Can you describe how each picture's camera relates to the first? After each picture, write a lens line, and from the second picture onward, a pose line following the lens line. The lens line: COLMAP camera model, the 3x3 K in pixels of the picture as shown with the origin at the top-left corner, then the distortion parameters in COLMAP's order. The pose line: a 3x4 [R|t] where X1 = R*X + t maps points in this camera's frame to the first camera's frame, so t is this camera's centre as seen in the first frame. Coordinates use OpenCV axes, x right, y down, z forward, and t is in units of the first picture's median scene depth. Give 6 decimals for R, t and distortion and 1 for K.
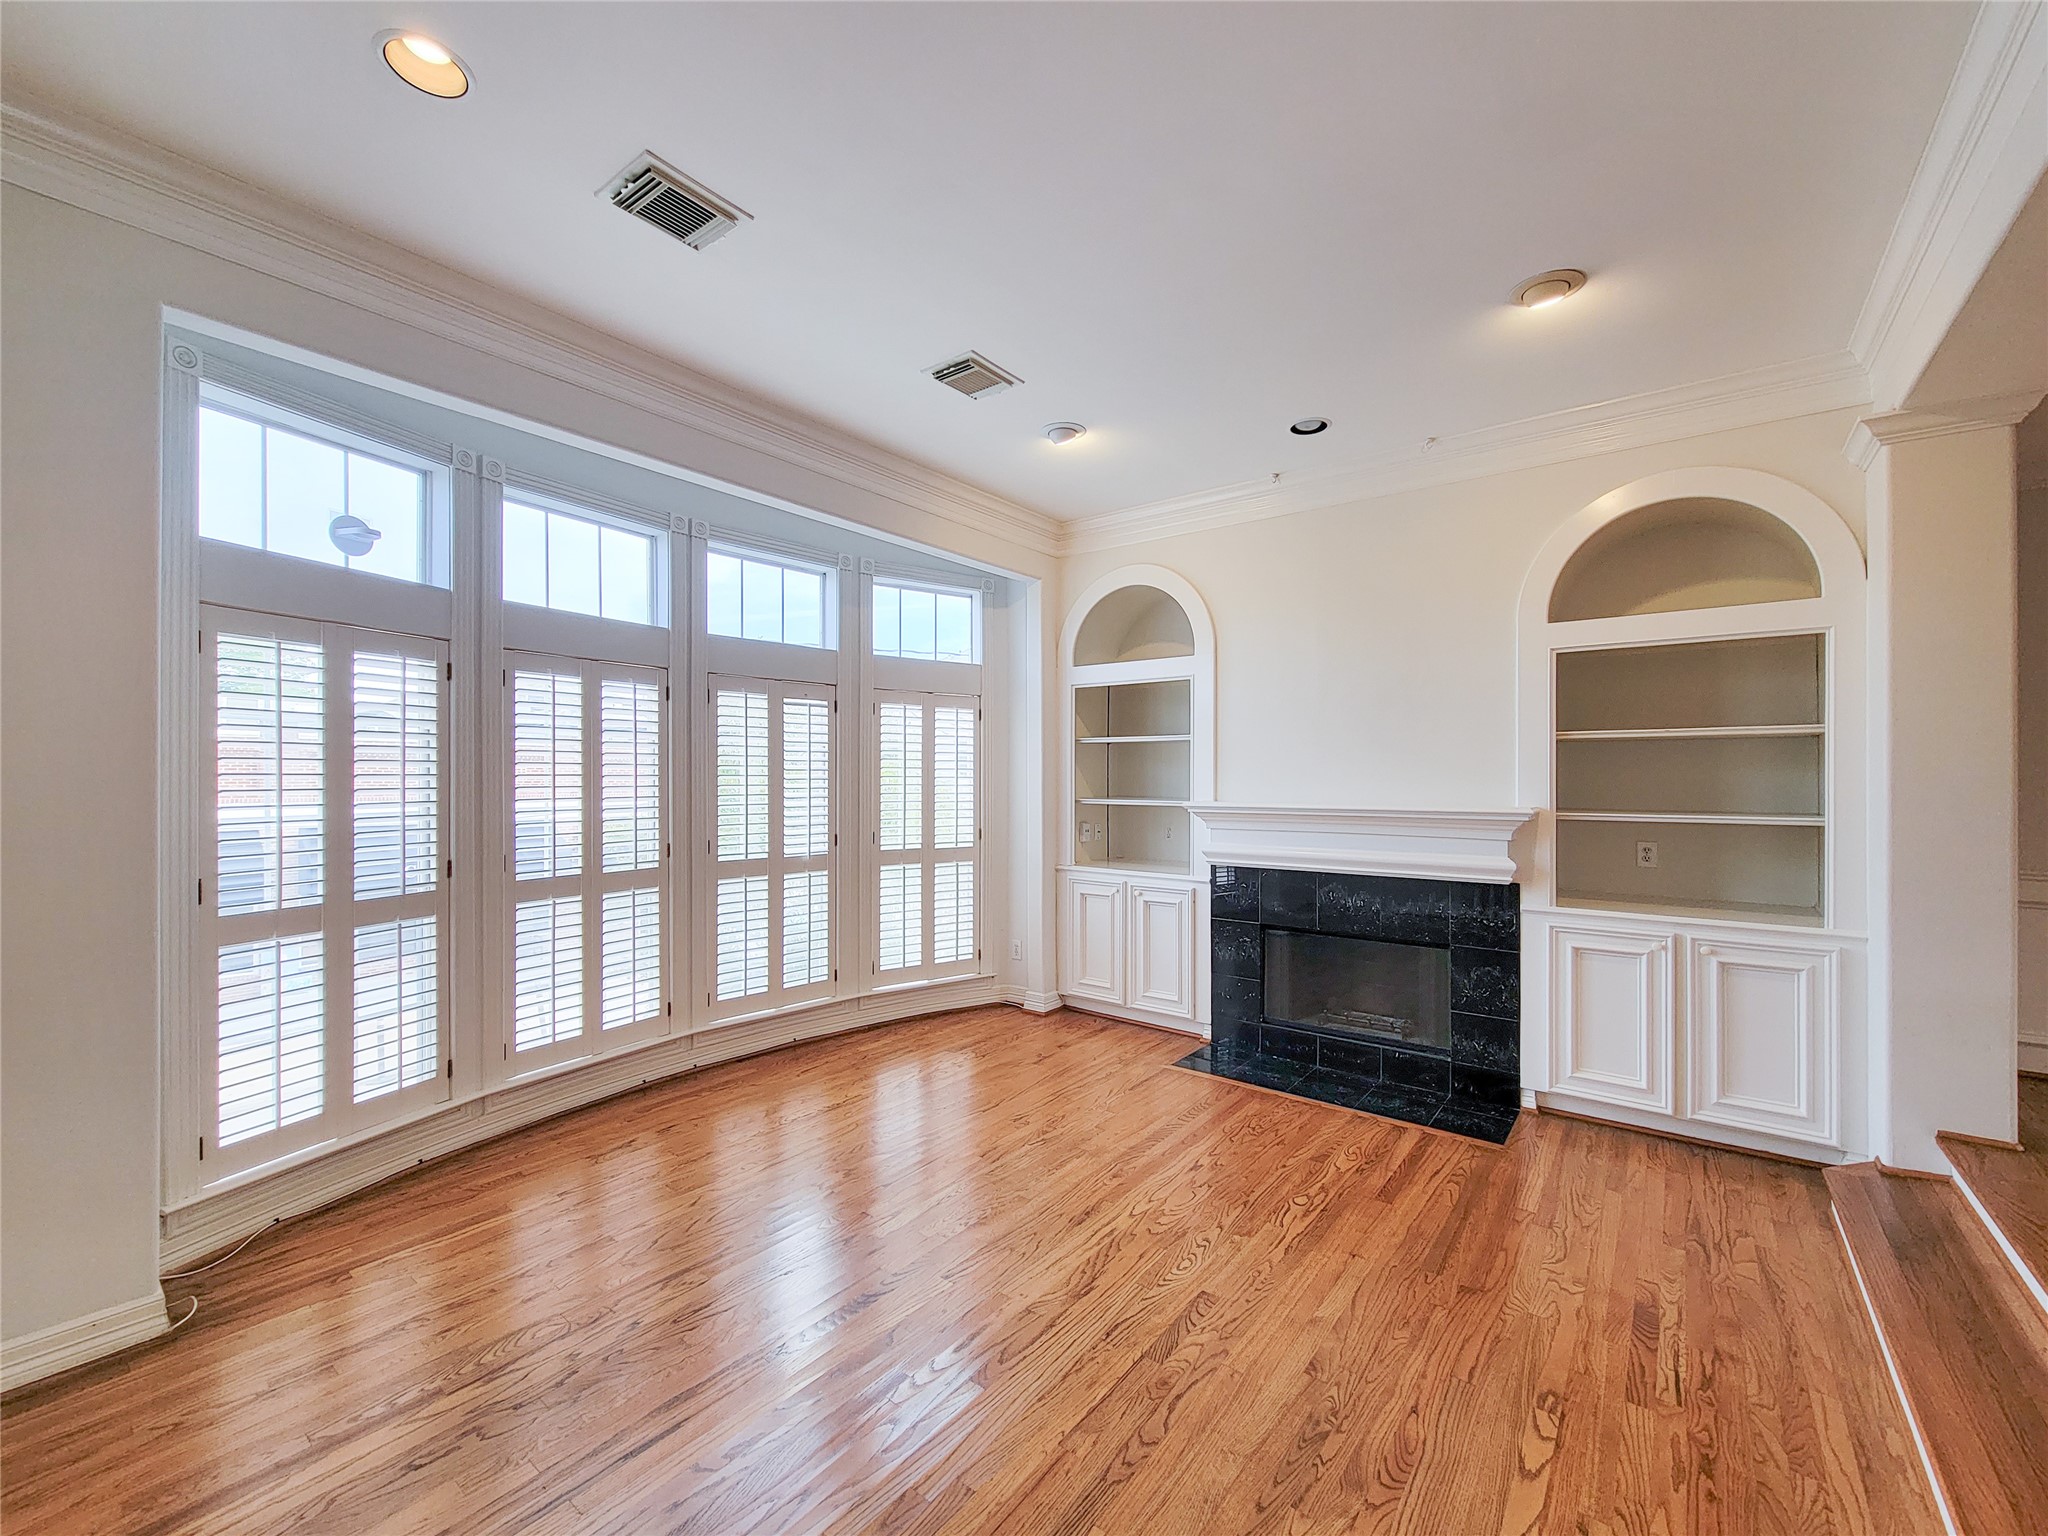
lens RADIAL K [[833.7, 0, 1024.0], [0, 833.7, 768.0], [0, 0, 1]] dist [0.007044, -0.000232]
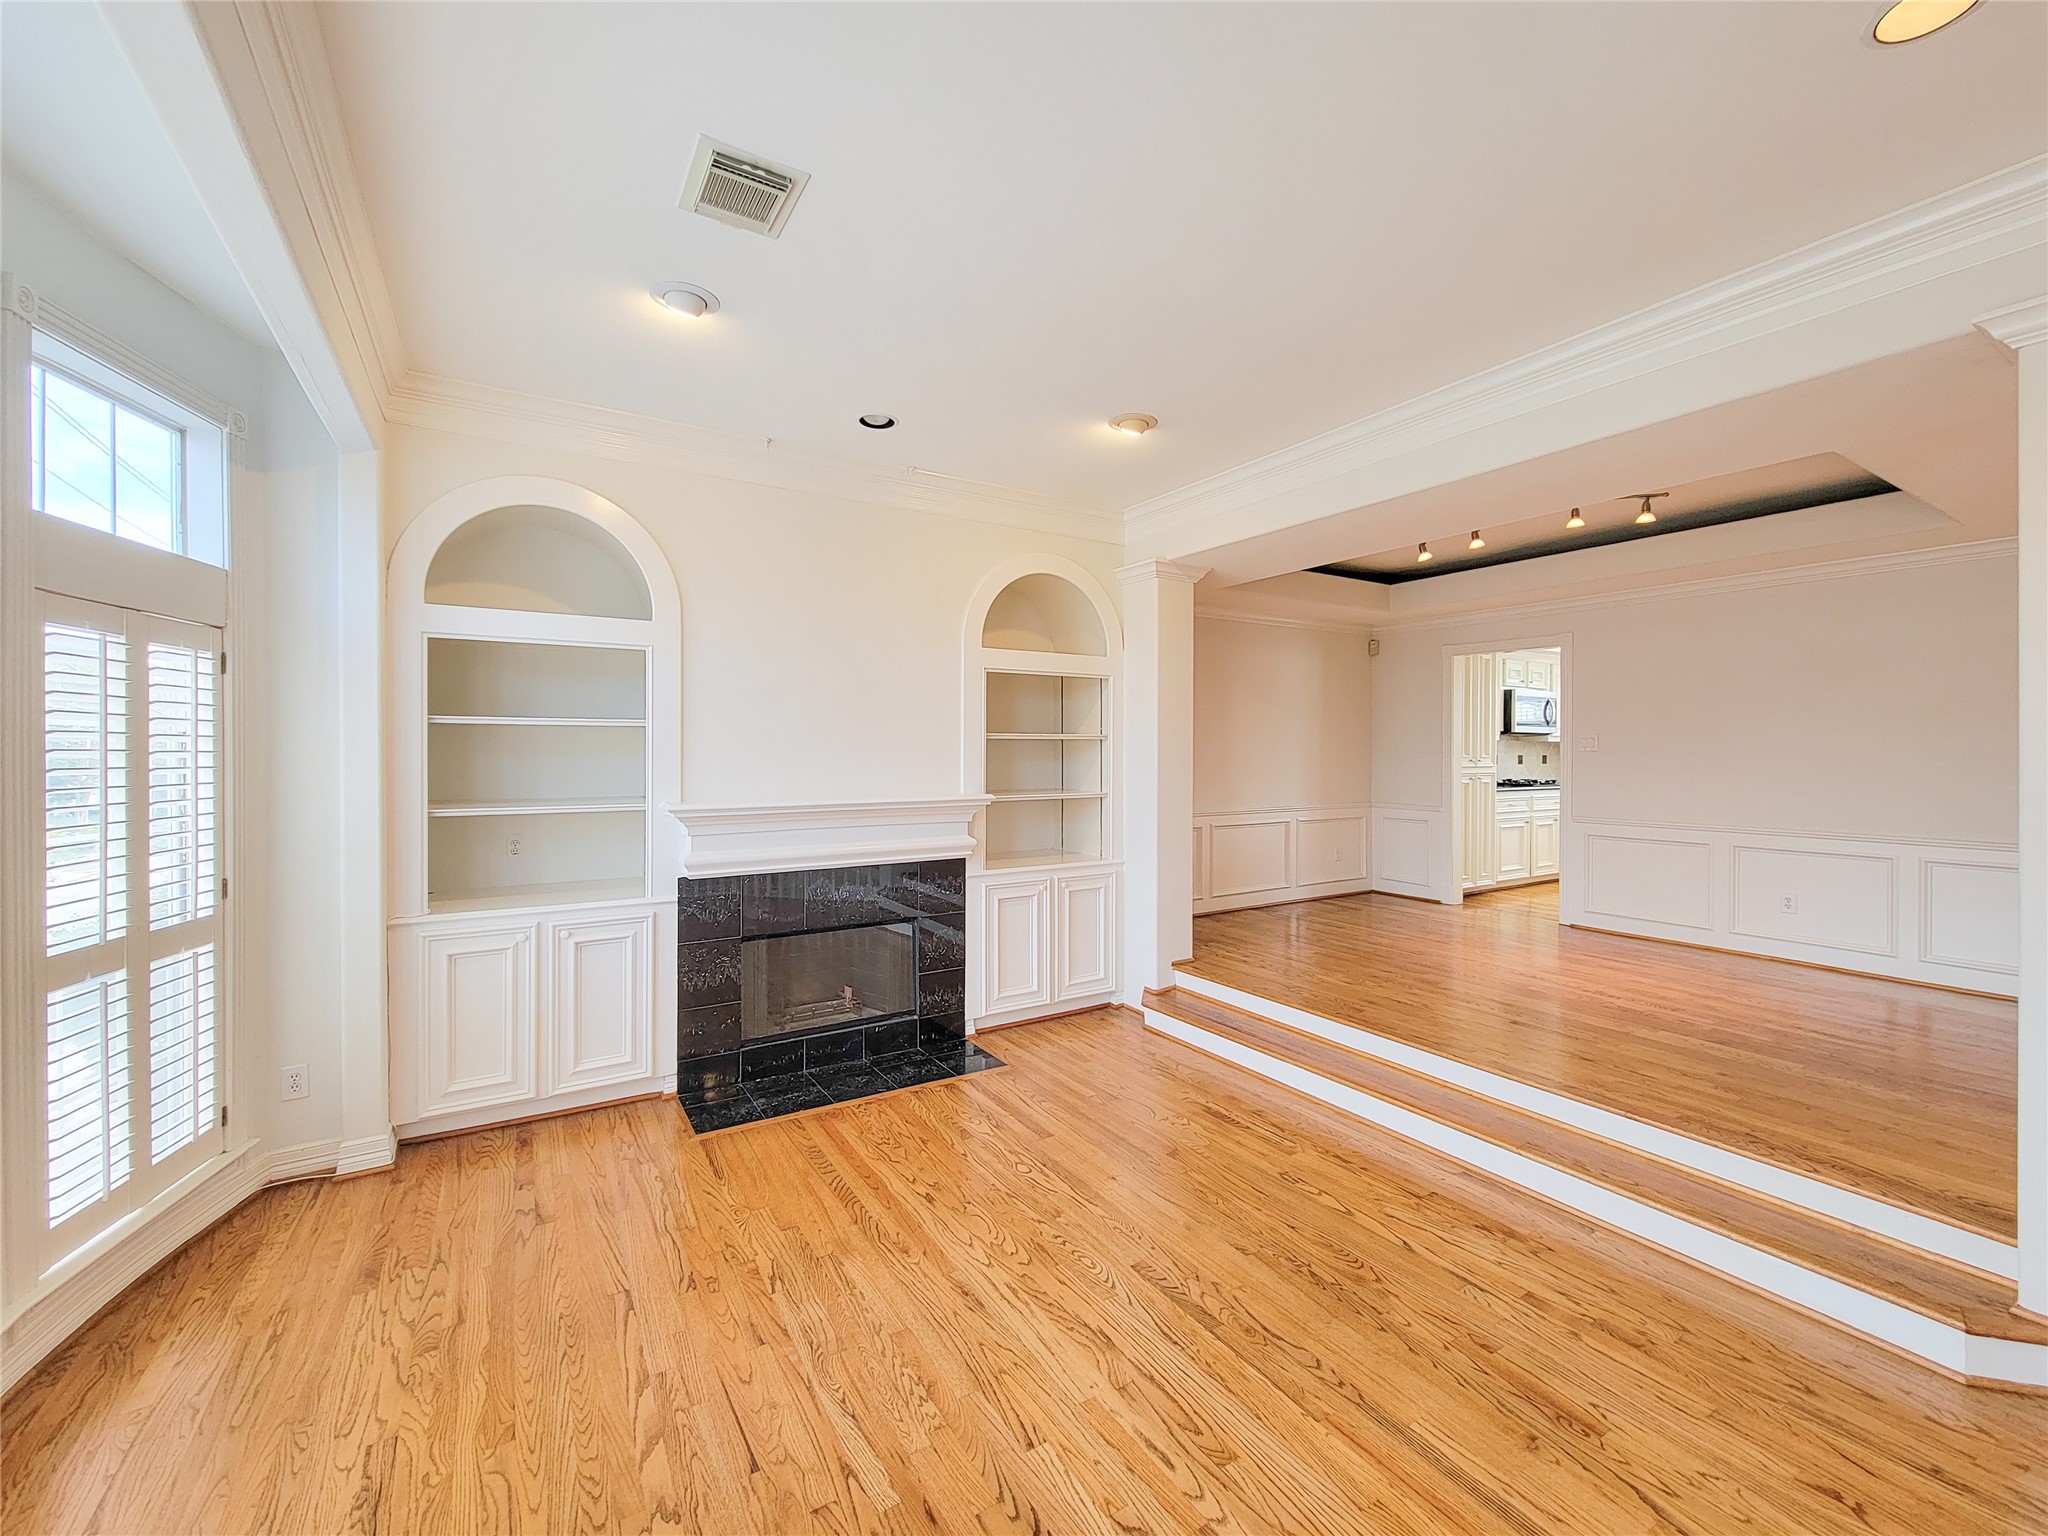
lens RADIAL K [[843.0, 0, 1027.4], [0, 843.0, 753.5], [0, 0, 1]] dist [0.002922, -0.000054]
pose [[0.351917, -0.005437, 0.936016, -0.482510], [-0.010463, 0.999898, 0.009742, -0.022778], [-0.935973, -0.013222, 0.351824, 0.432727]]
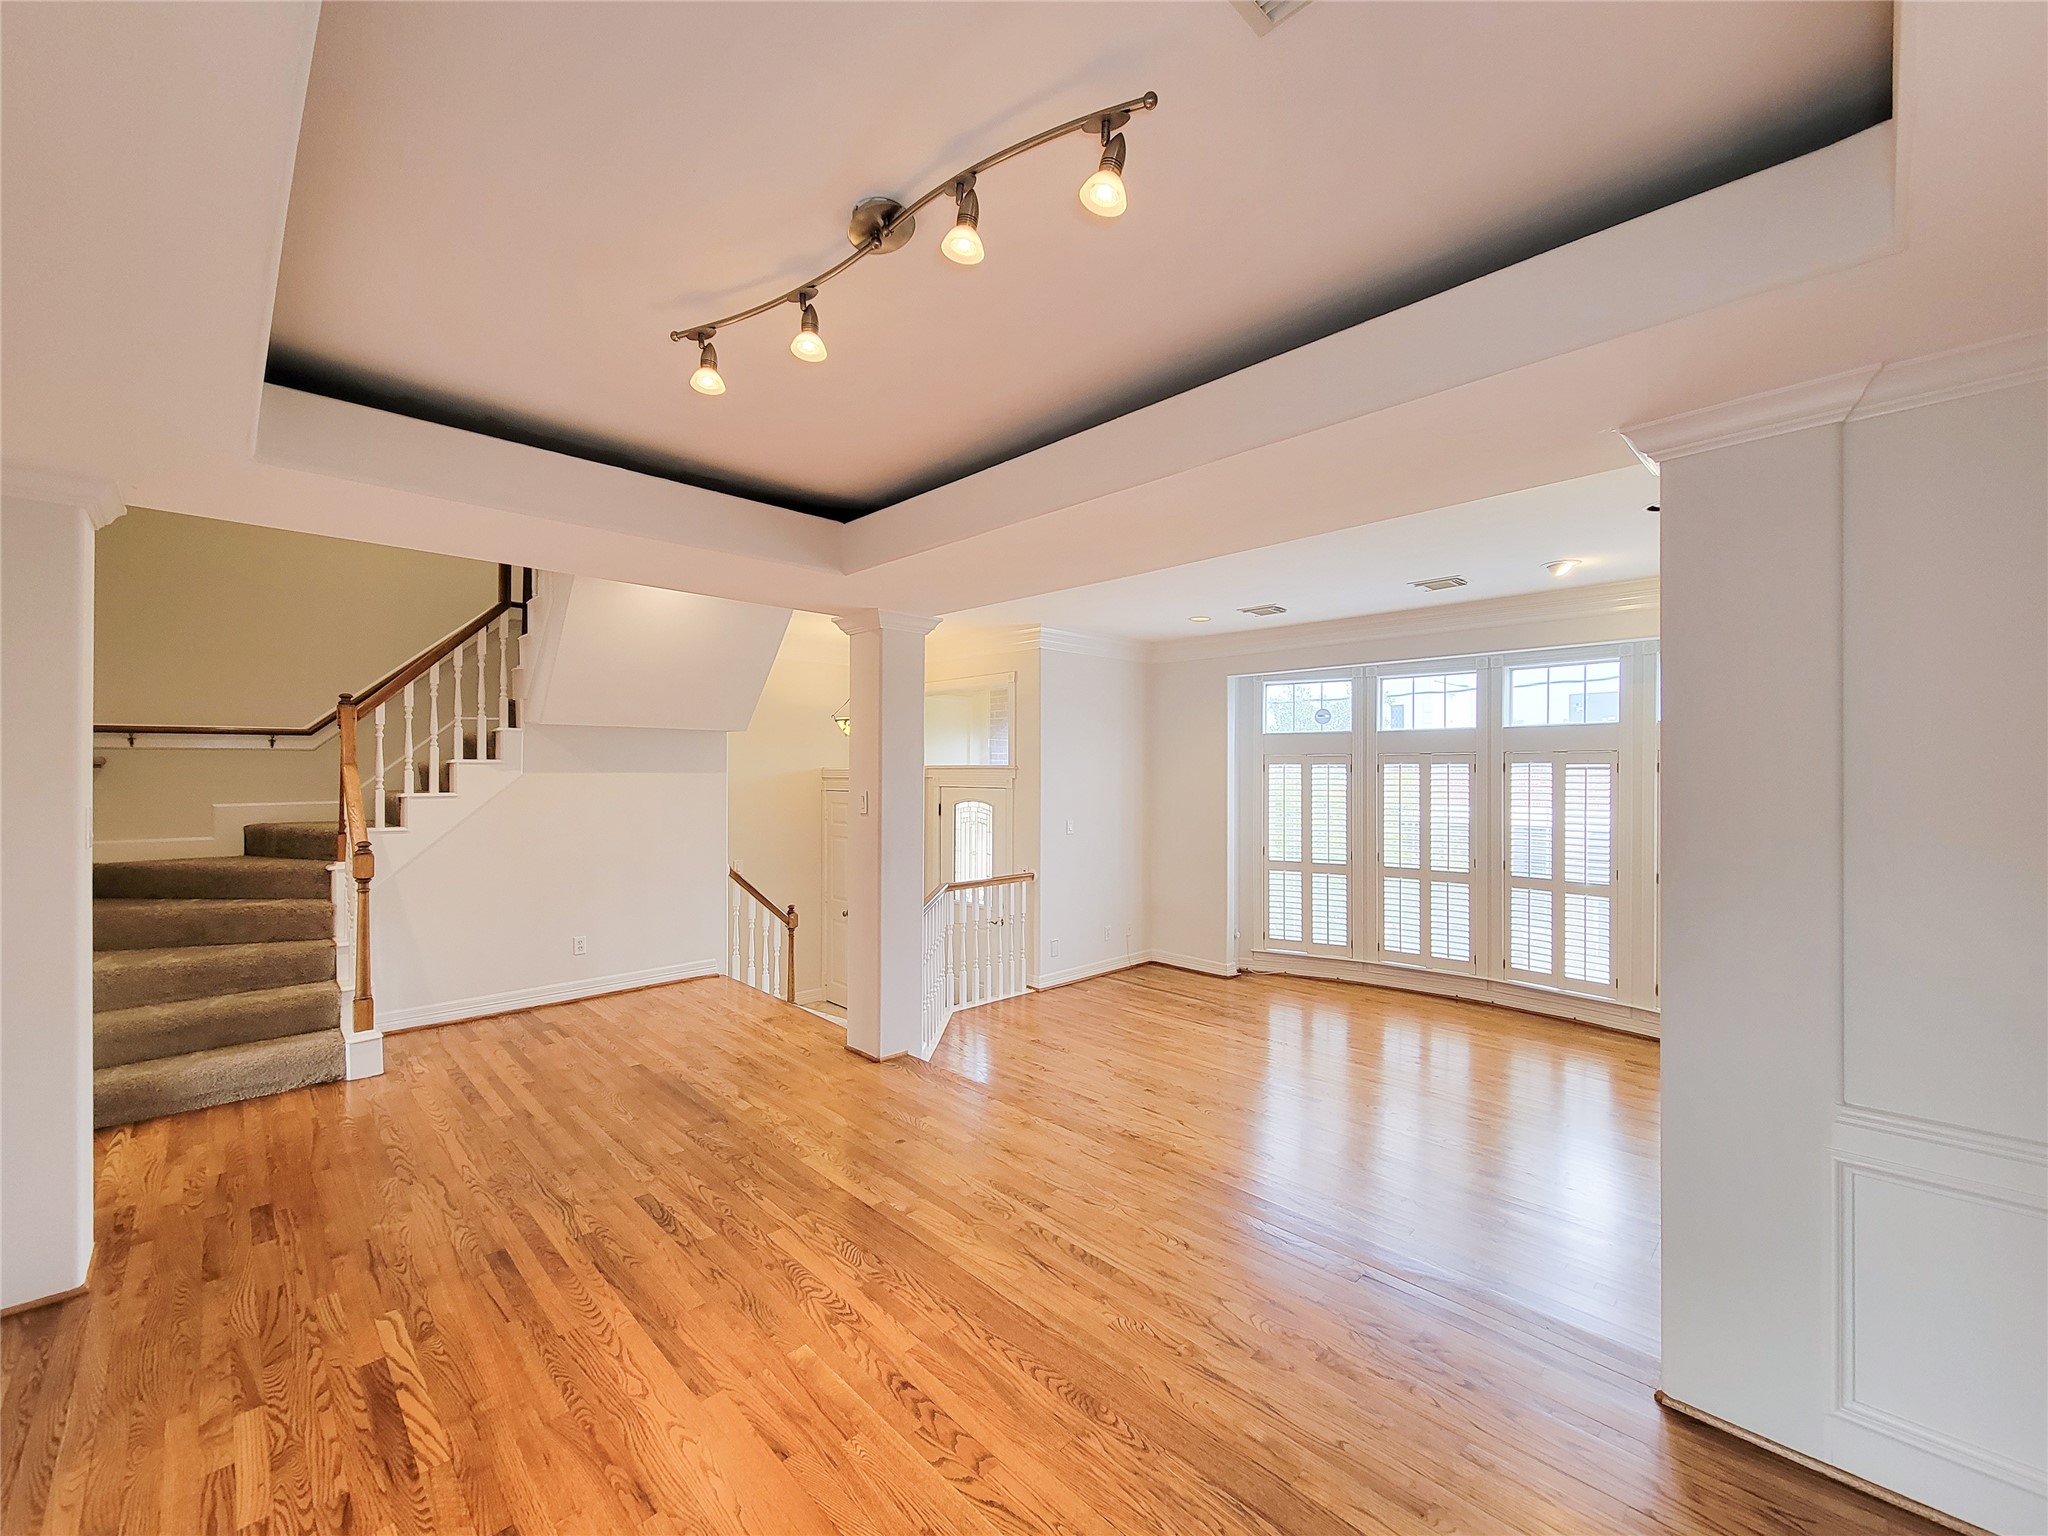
lens RADIAL K [[830.9, 0, 1051.6], [0, 830.9, 774.3], [0, 0, 1]] dist [0.014885, -0.009337]
pose [[-0.103136, -0.000975, -0.994667, 1.273468], [0.008672, 0.999961, -0.001879, -0.079771], [0.994629, -0.008820, -0.103123, 0.332674]]
